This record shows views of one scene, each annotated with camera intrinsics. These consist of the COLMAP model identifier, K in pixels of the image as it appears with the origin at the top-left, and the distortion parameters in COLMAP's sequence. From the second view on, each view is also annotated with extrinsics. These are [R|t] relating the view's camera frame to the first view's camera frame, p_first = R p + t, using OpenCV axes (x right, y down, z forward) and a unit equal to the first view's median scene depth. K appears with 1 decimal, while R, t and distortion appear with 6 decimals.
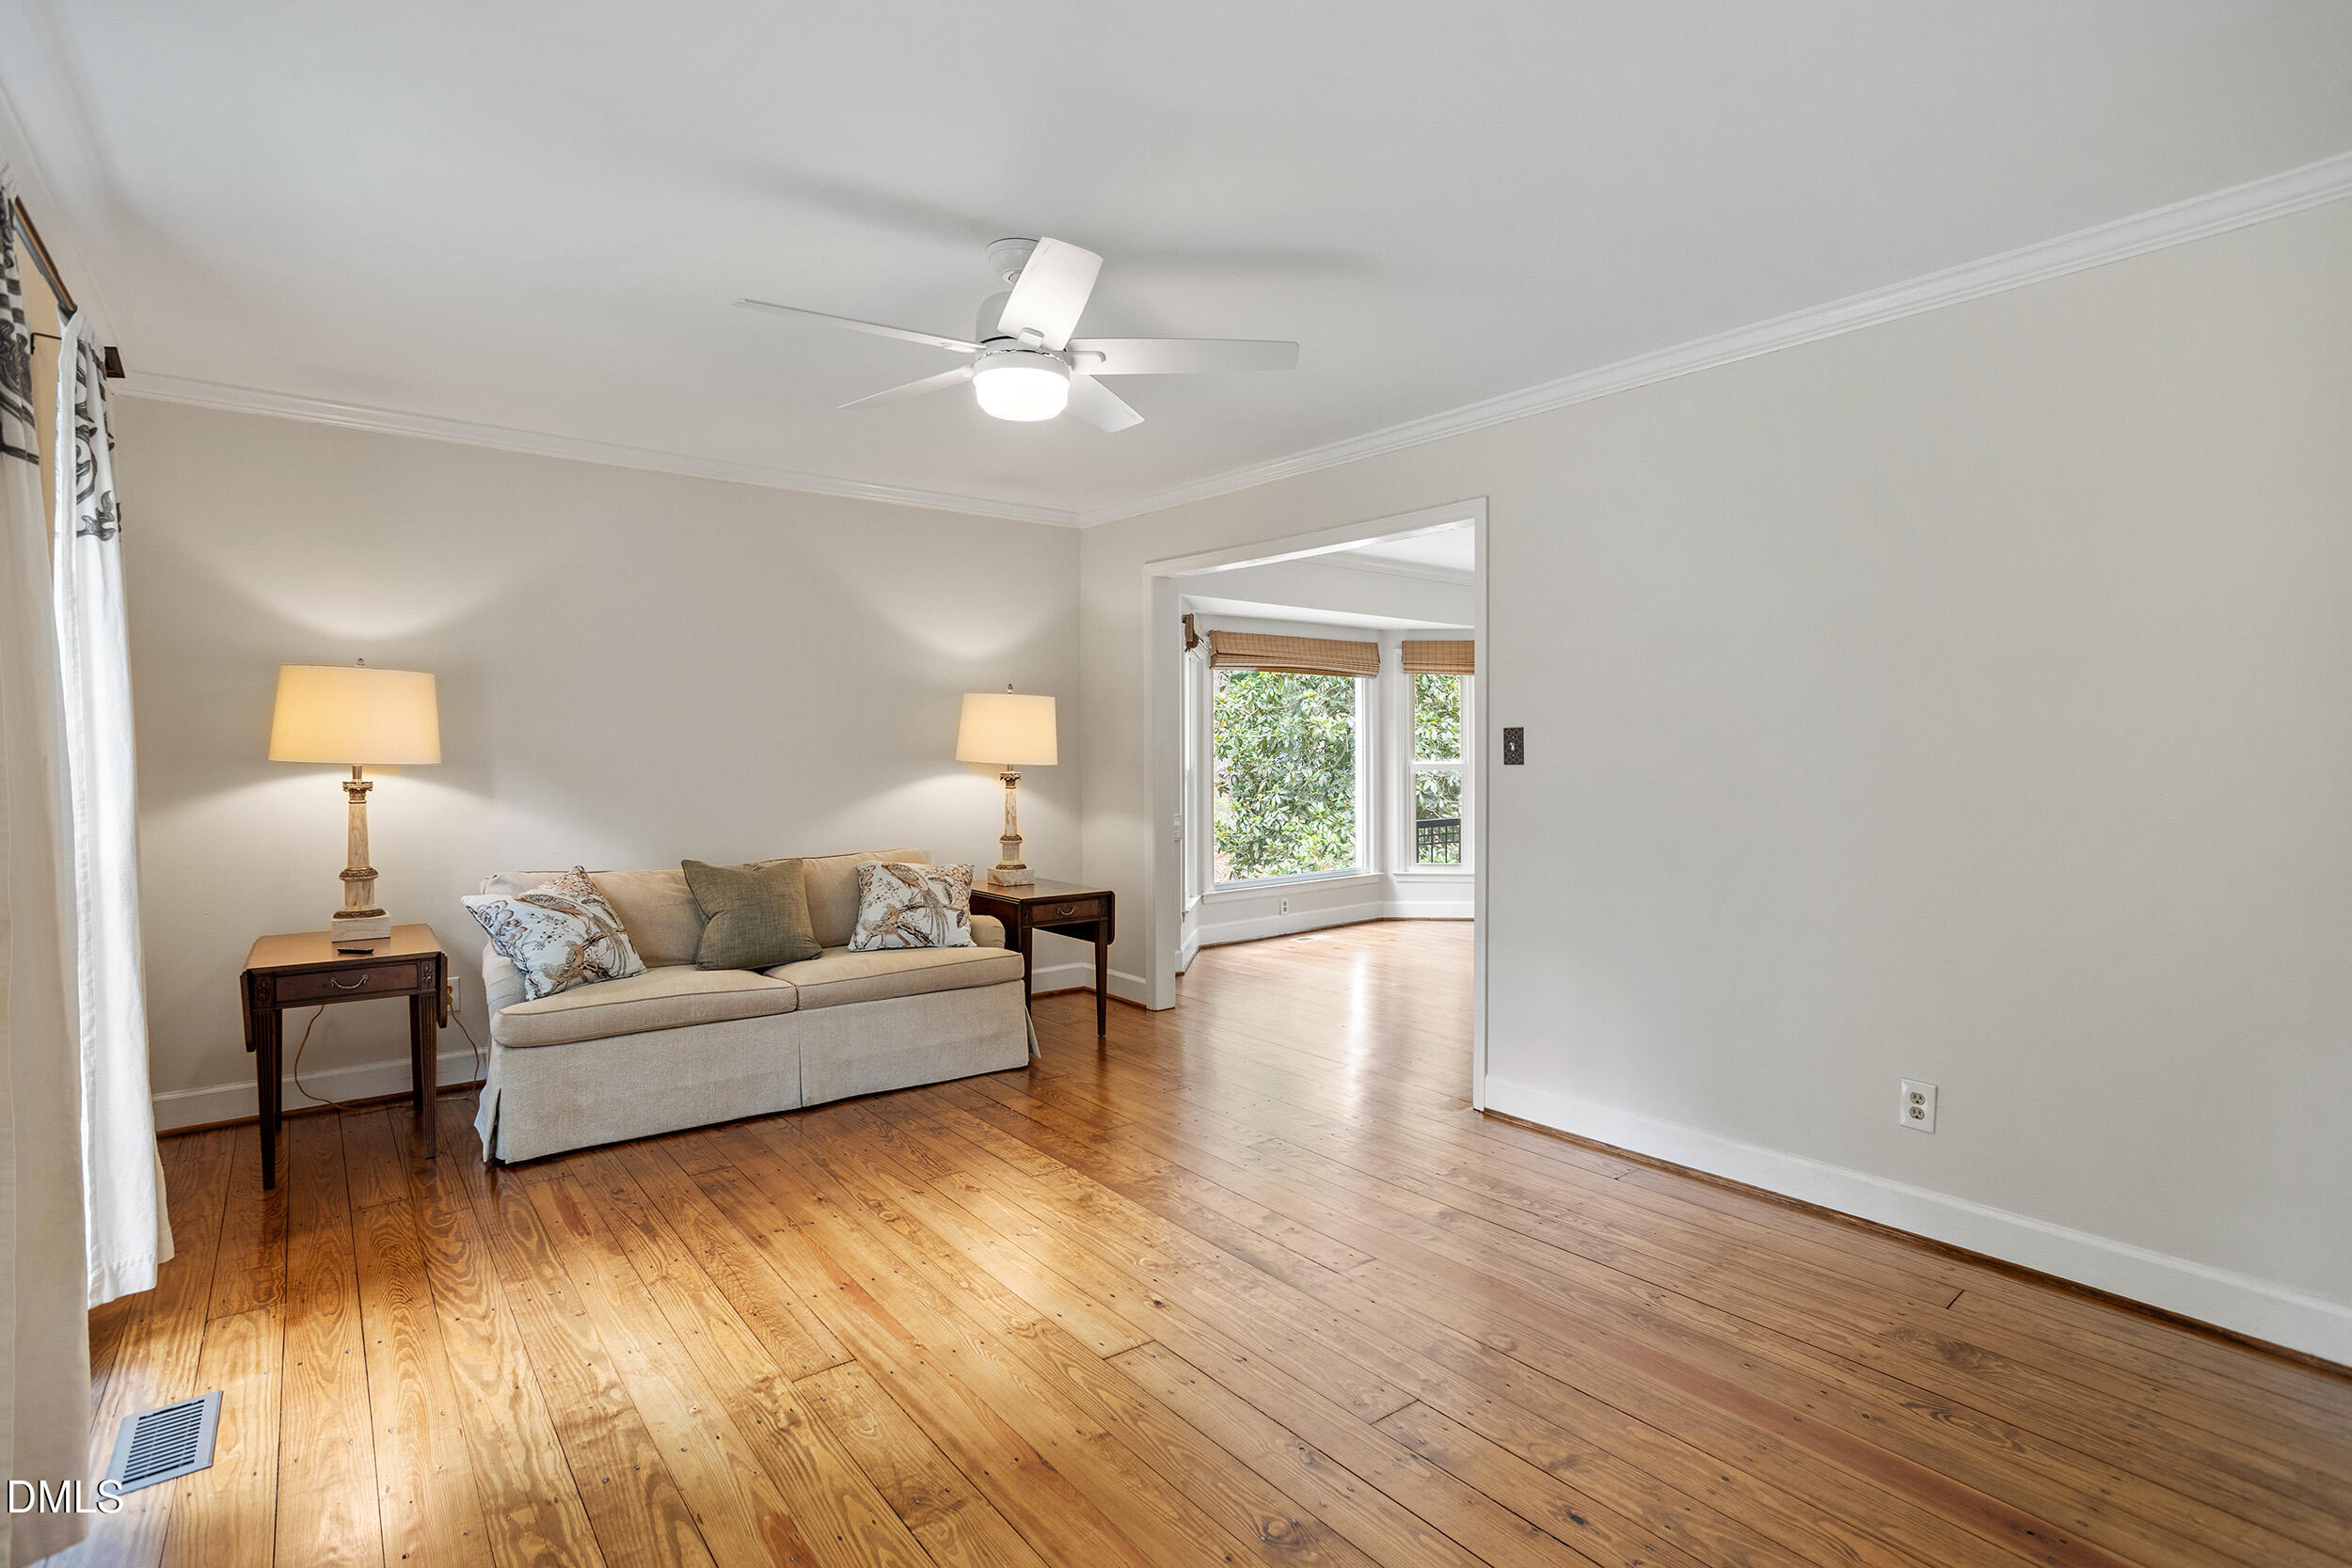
lens RADIAL K [[1127.5, 0, 1172.2], [0, 1127.5, 770.9], [0, 0, 1]] dist [-0.012088, 0.007378]
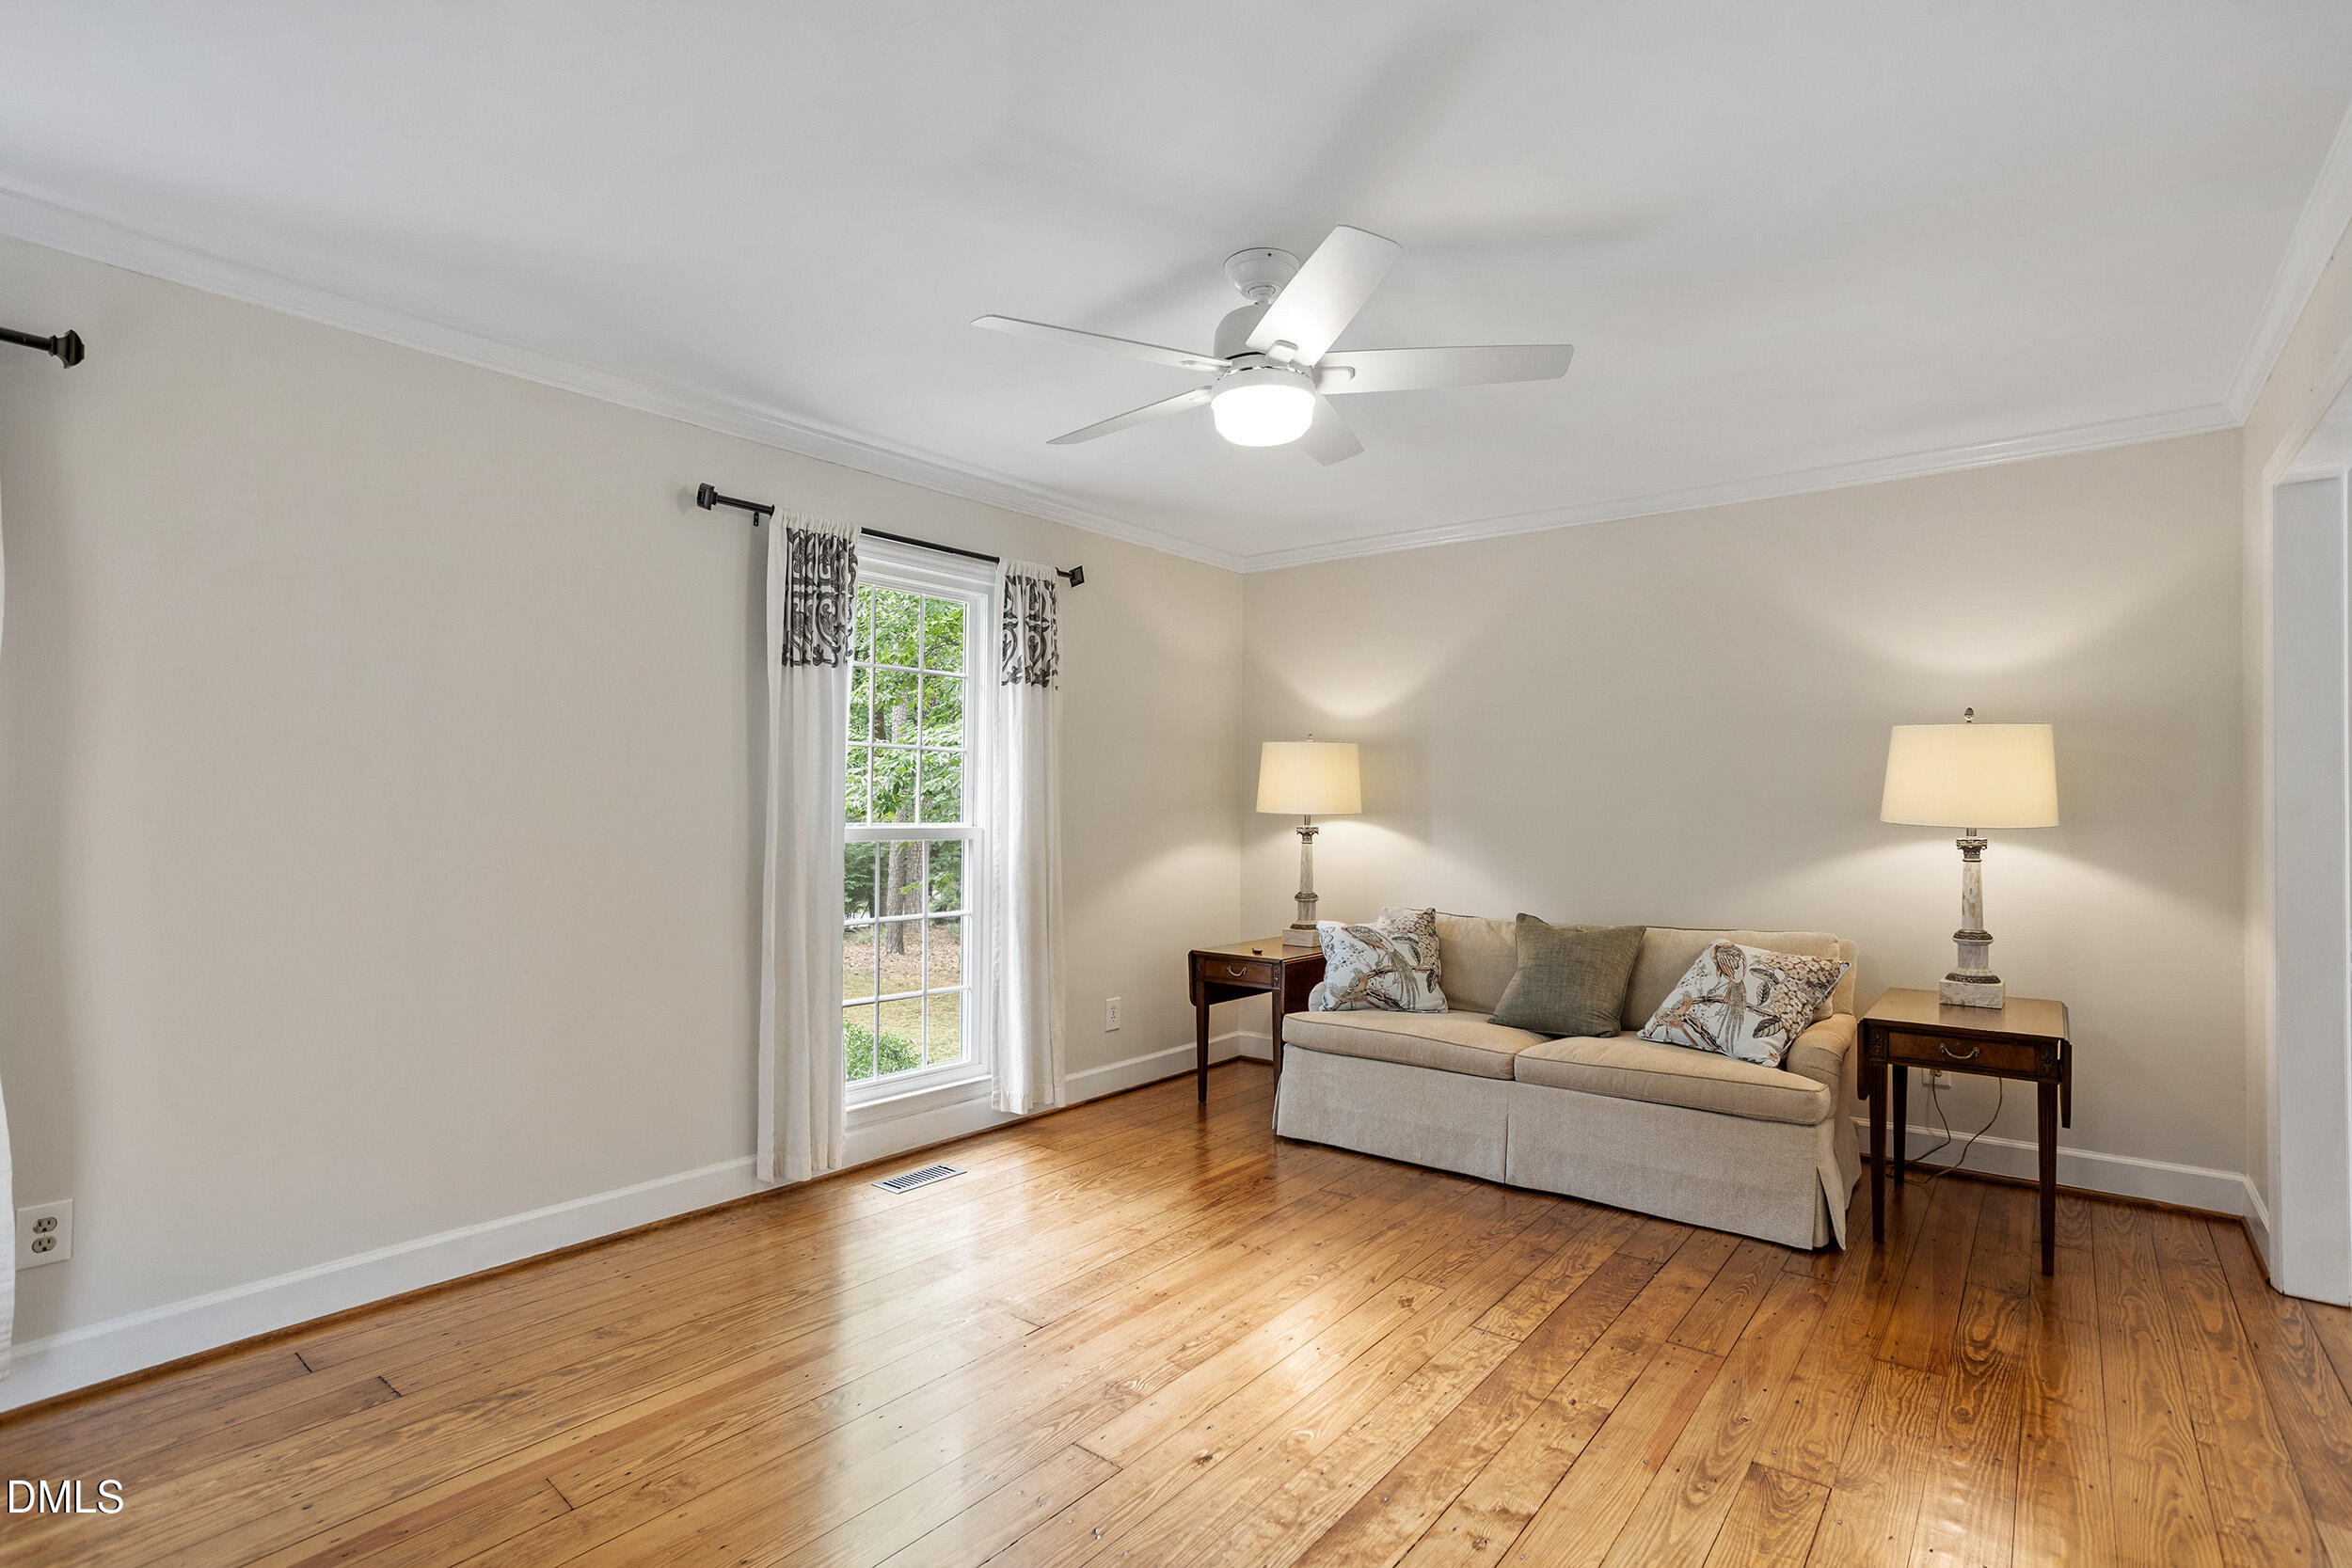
lens RADIAL K [[1127.5, 0, 1171.4], [0, 1127.5, 813.9], [0, 0, 1]] dist [-0.012088, 0.007378]
pose [[0.243268, 0.002641, -0.969955, 0.547166], [-0.020985, 0.999777, -0.002541, -0.000771], [0.969732, 0.020973, 0.243269, 0.530911]]
